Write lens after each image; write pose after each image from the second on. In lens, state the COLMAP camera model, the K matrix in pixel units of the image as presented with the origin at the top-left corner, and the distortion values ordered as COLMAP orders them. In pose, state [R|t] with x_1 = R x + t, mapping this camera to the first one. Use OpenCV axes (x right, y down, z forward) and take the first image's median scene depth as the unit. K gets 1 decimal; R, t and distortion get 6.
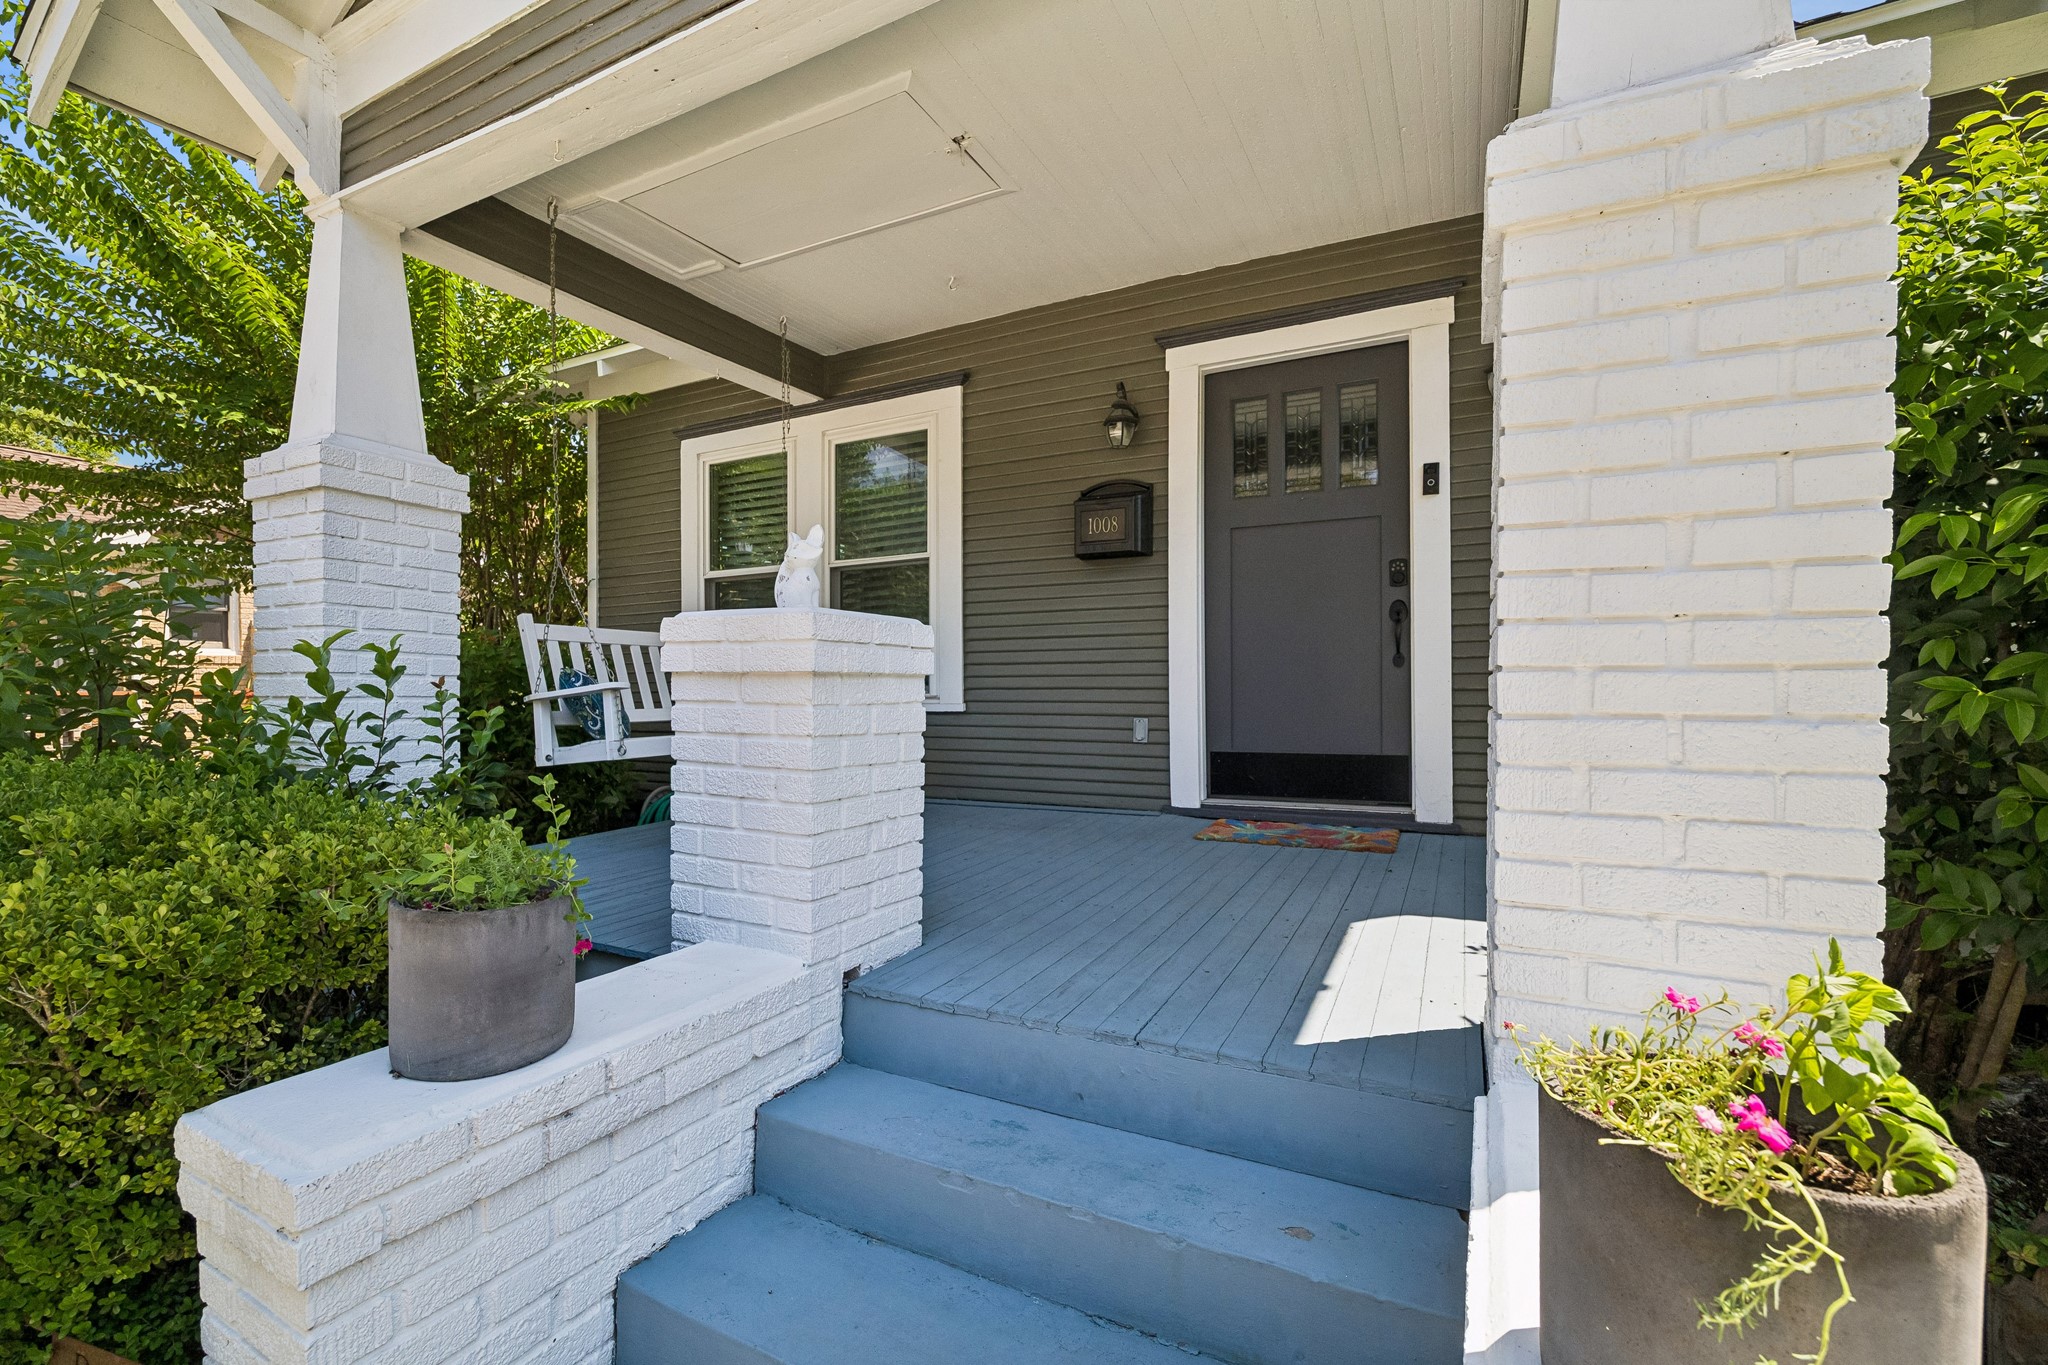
lens RADIAL K [[866.0, 0, 1028.5], [0, 866.0, 690.9], [0, 0, 1]] dist [-0.003496, 0.000221]
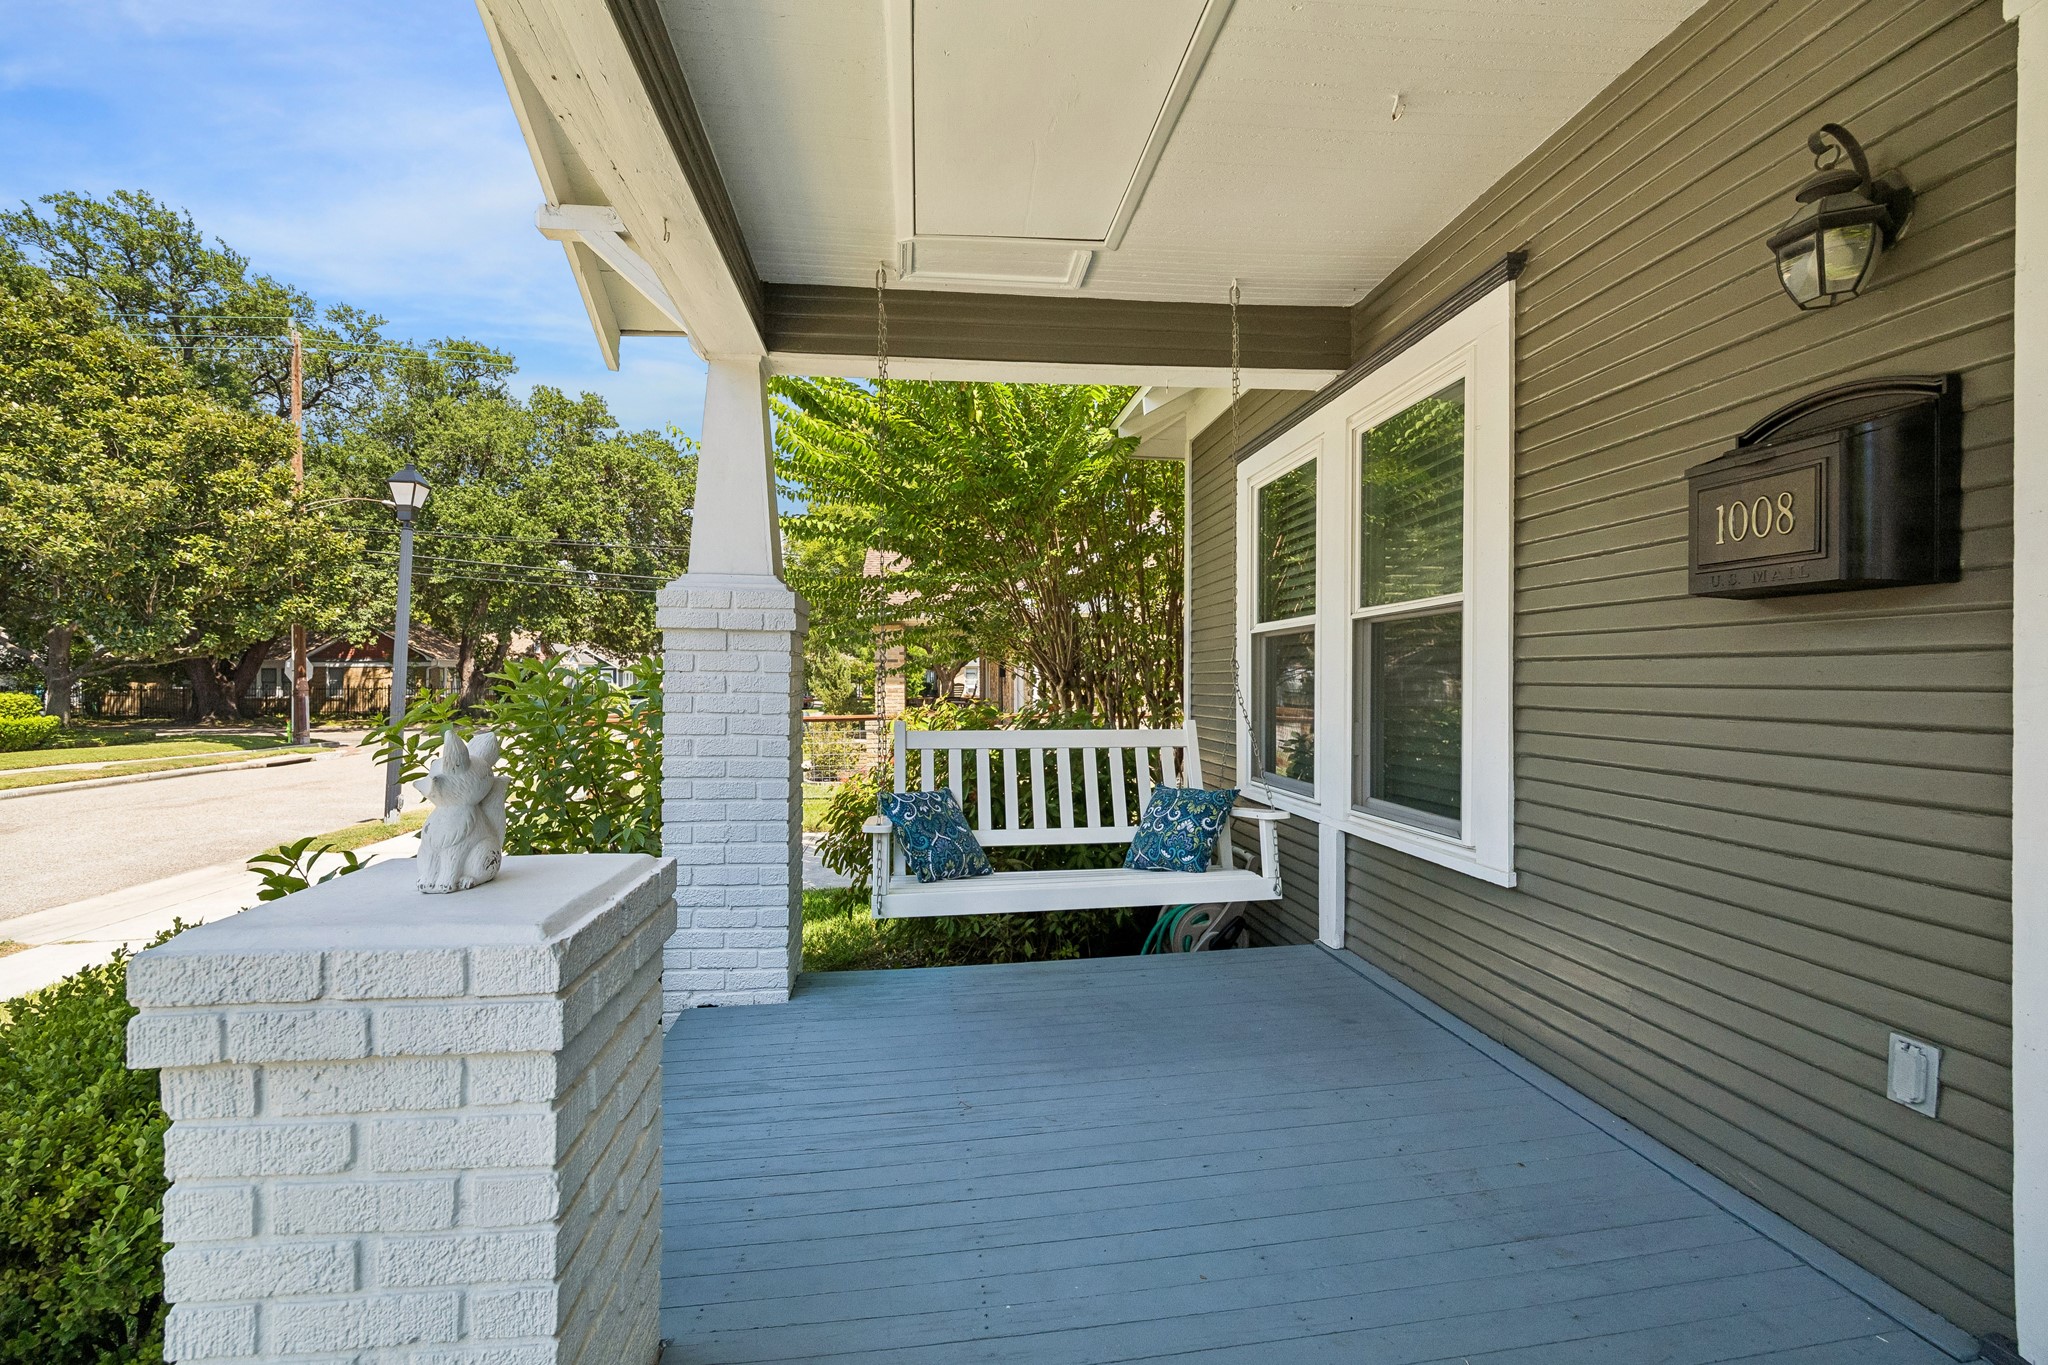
lens RADIAL K [[866.0, 0, 1026.3], [0, 866.0, 672.9], [0, 0, 1]] dist [-0.003496, 0.000221]
pose [[0.563114, -0.000592, -0.826379, 0.218855], [-0.007246, 0.999958, -0.005653, -0.115249], [0.826348, 0.009171, 0.563086, 0.500482]]
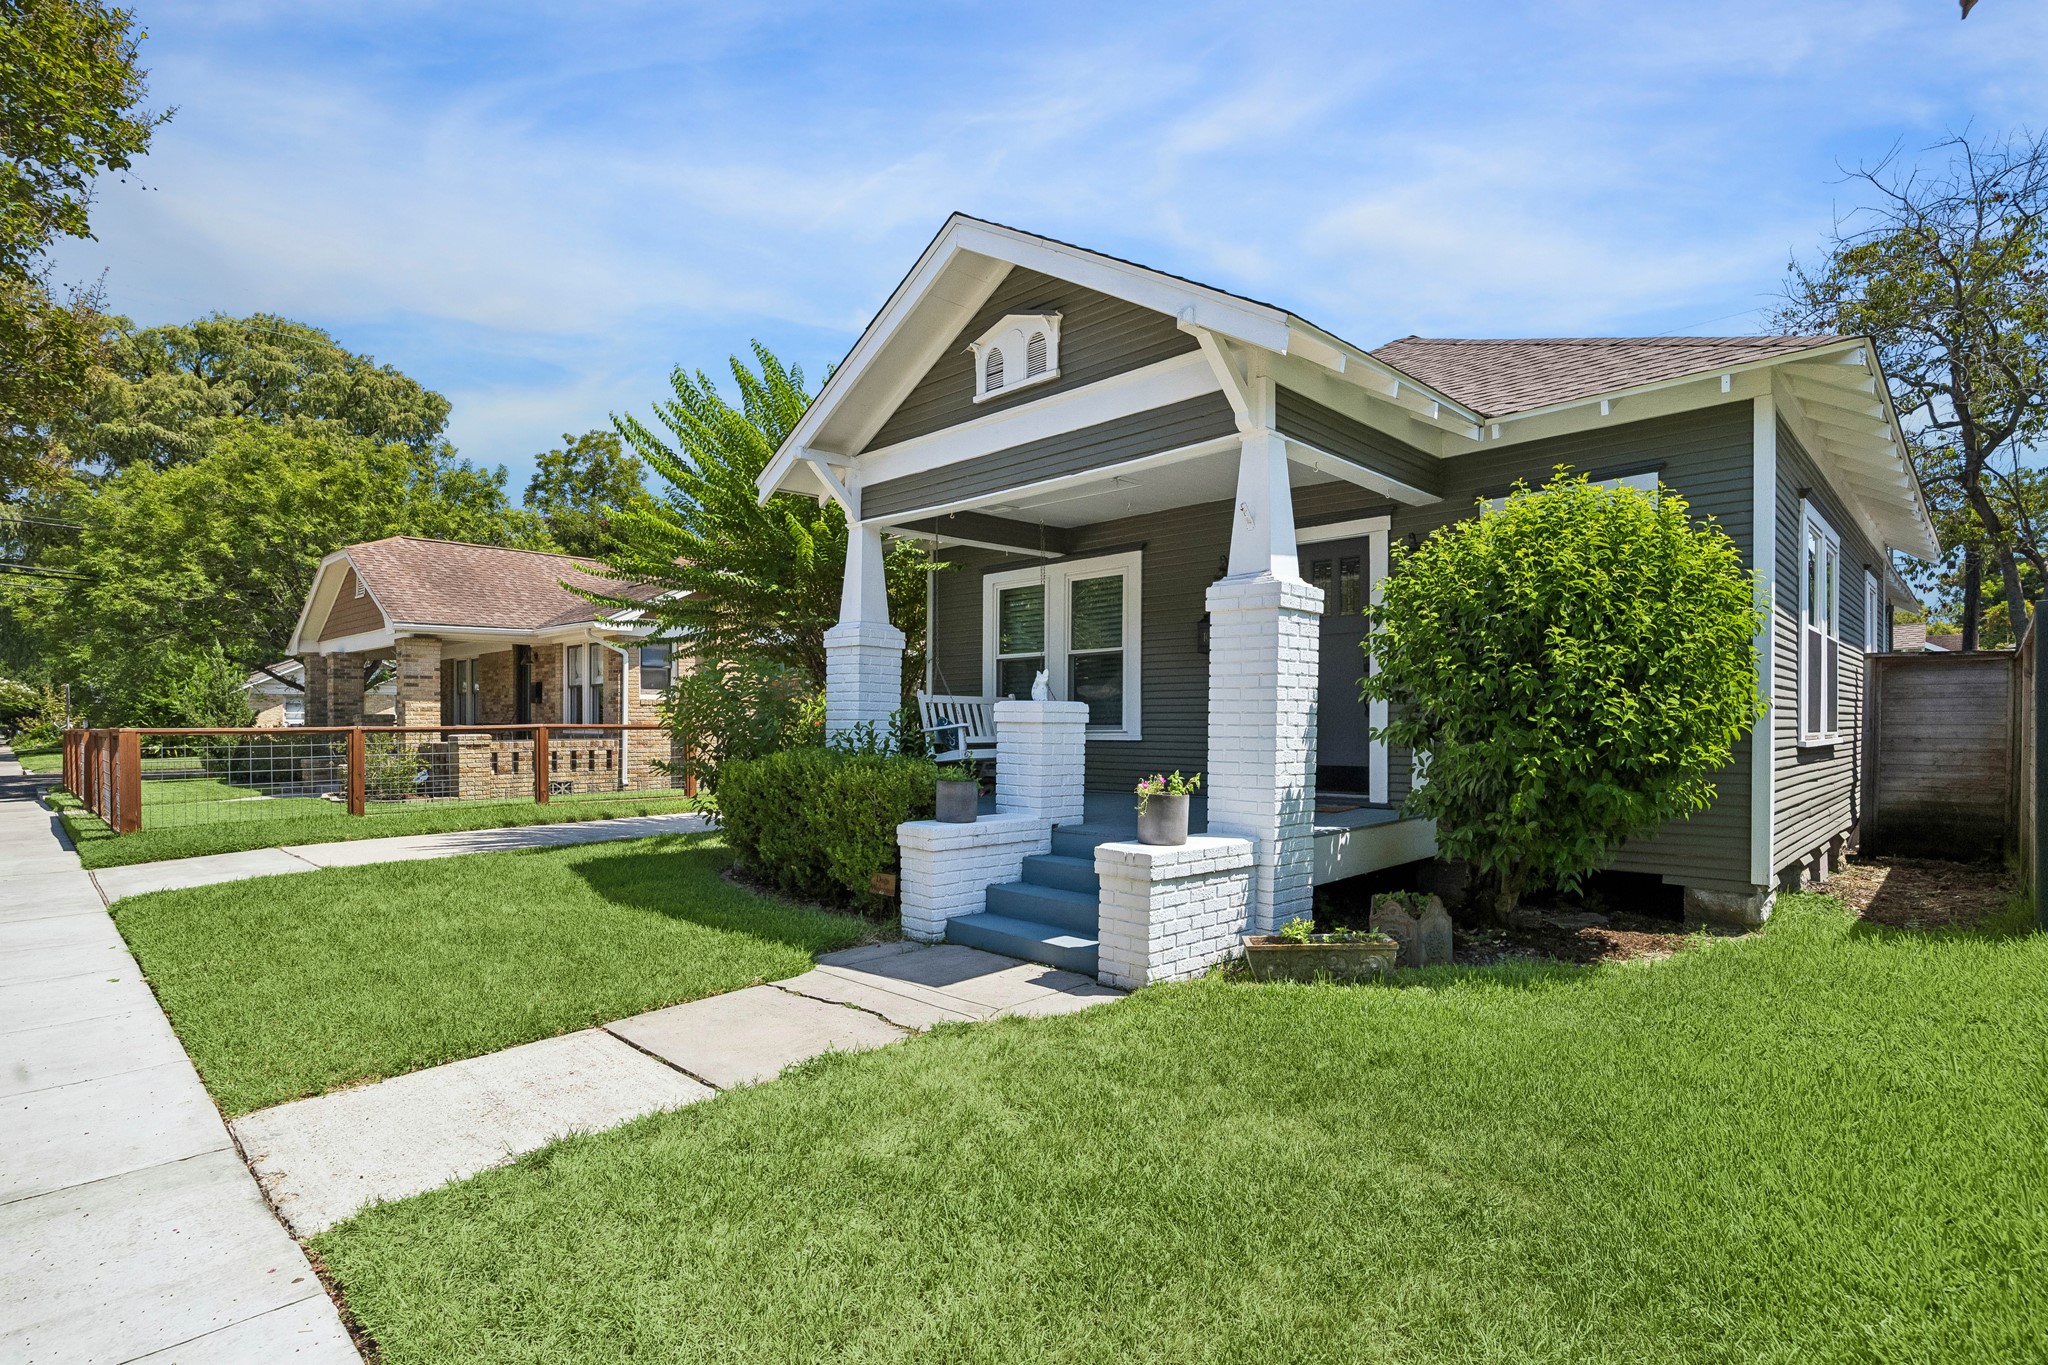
lens RADIAL K [[1002.5, 0, 1026.6], [0, 1002.5, 700.0], [0, 0, 1]] dist [0.000051, -0.000002]
pose [[0.953267, -0.001914, -0.302122, 0.335163], [-0.006701, 0.999600, -0.027476, -0.001292], [0.302054, 0.028216, 0.952873, -1.043433]]
